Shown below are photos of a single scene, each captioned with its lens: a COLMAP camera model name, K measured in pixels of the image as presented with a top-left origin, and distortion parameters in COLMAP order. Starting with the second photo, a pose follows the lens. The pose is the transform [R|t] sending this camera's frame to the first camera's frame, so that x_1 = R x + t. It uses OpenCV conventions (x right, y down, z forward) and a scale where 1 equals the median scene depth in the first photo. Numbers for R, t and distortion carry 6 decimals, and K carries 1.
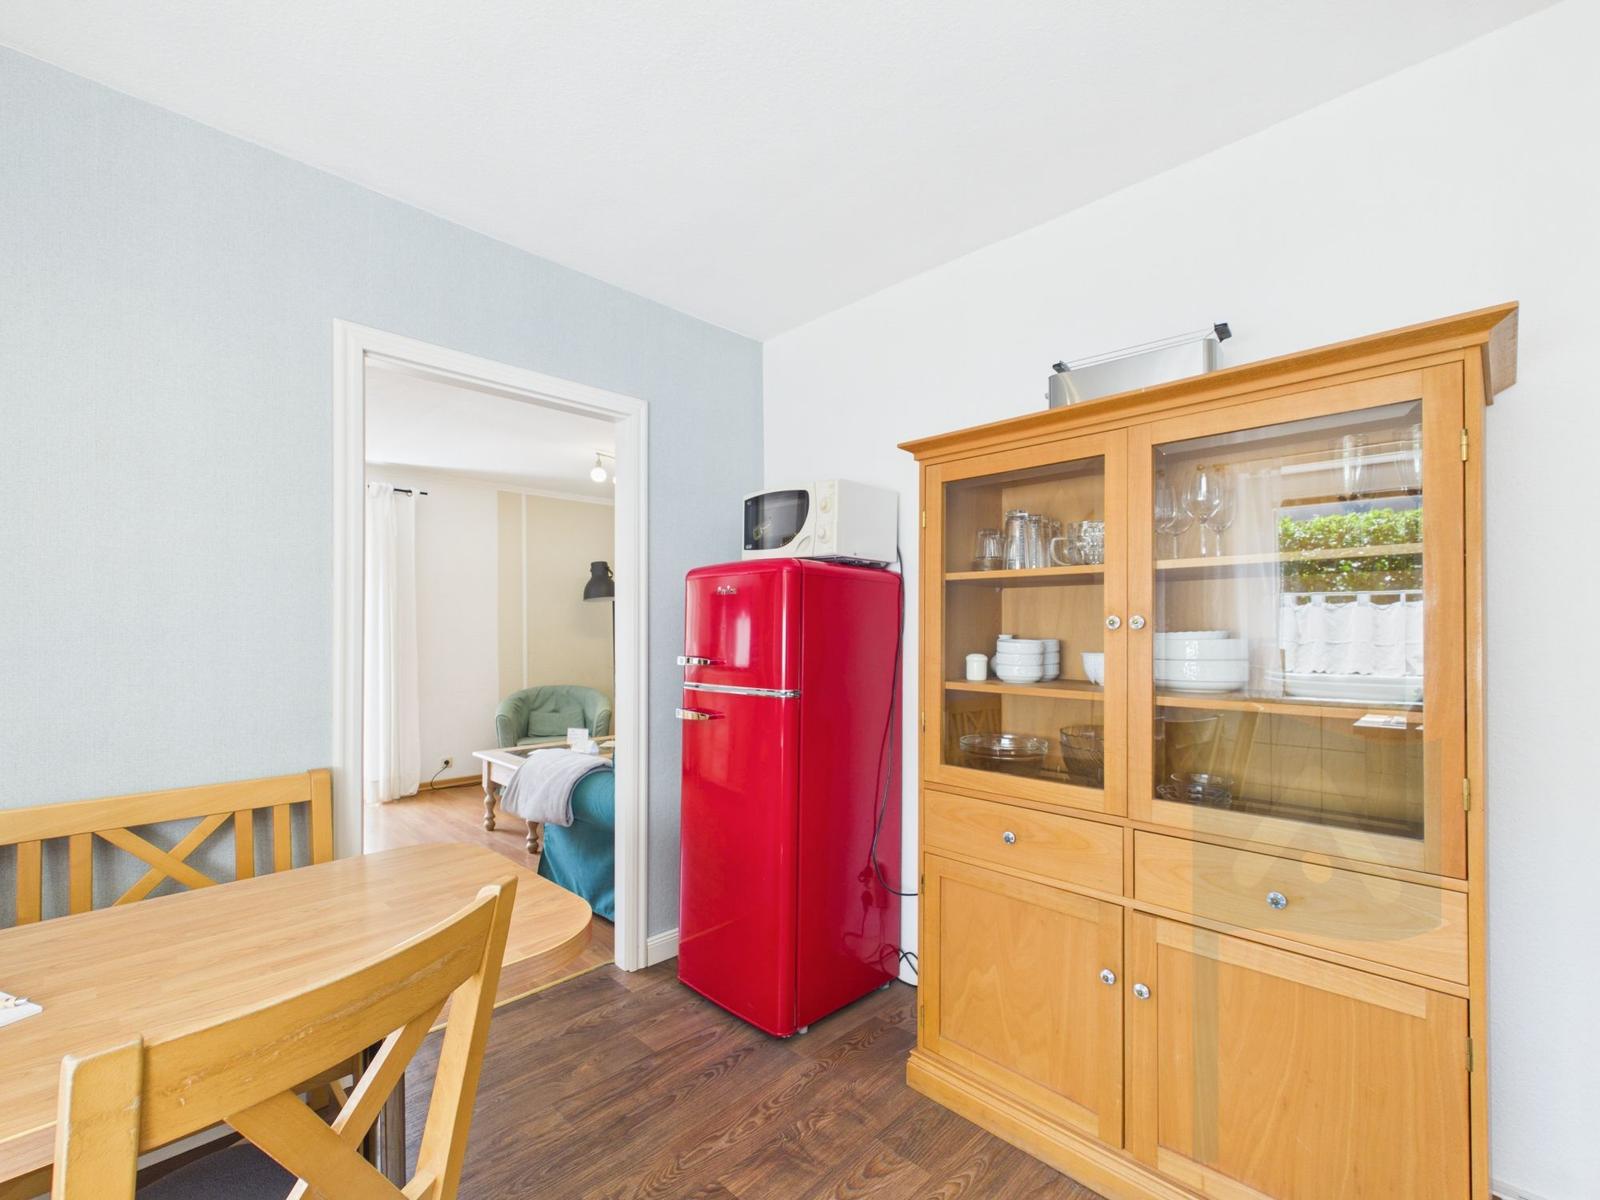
lens RADIAL K [[703.0, 0, 800.4], [0, 703.0, 627.3], [0, 0, 1]] dist [-0.000426, 0.000276]
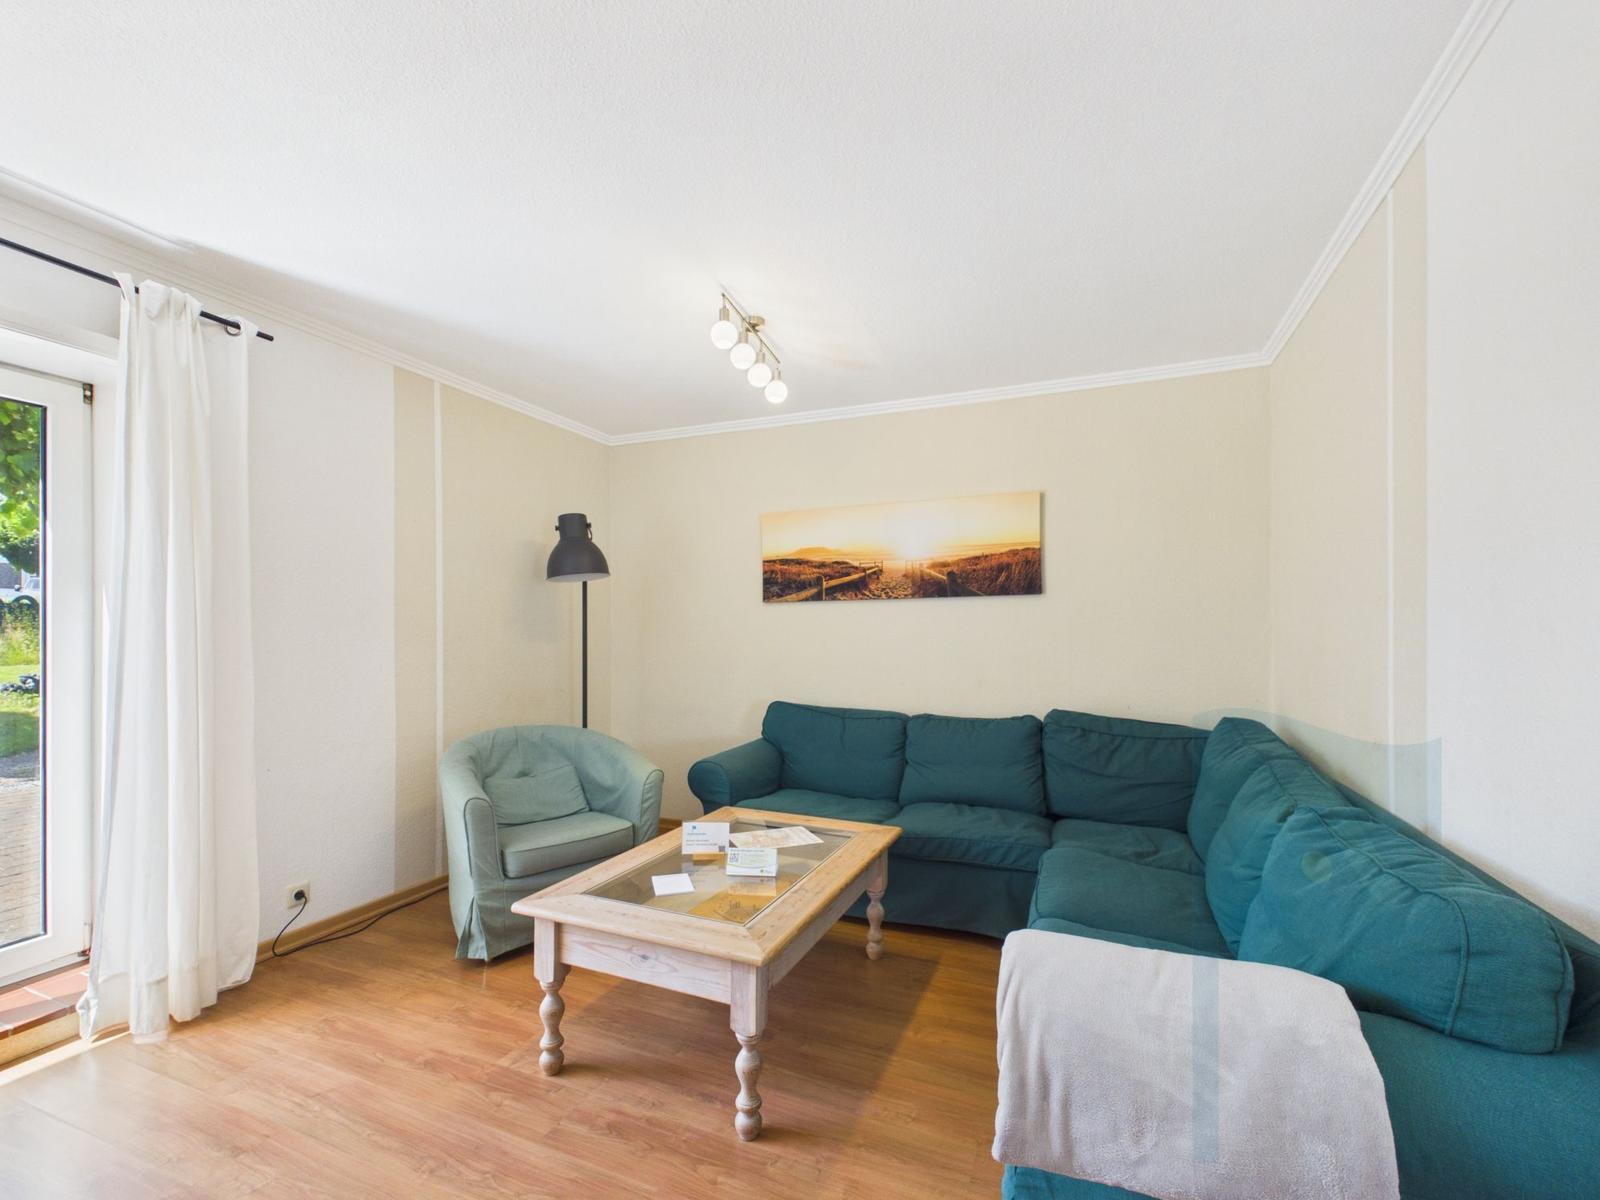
lens RADIAL K [[703.0, 0, 800.4], [0, 703.0, 627.3], [0, 0, 1]] dist [-0.000426, 0.000276]
pose [[0.926127, 0.004269, 0.377187, -0.384793], [-0.004014, 0.999991, -0.001462, 0.003436], [-0.377190, -0.000160, 0.926136, 0.433475]]
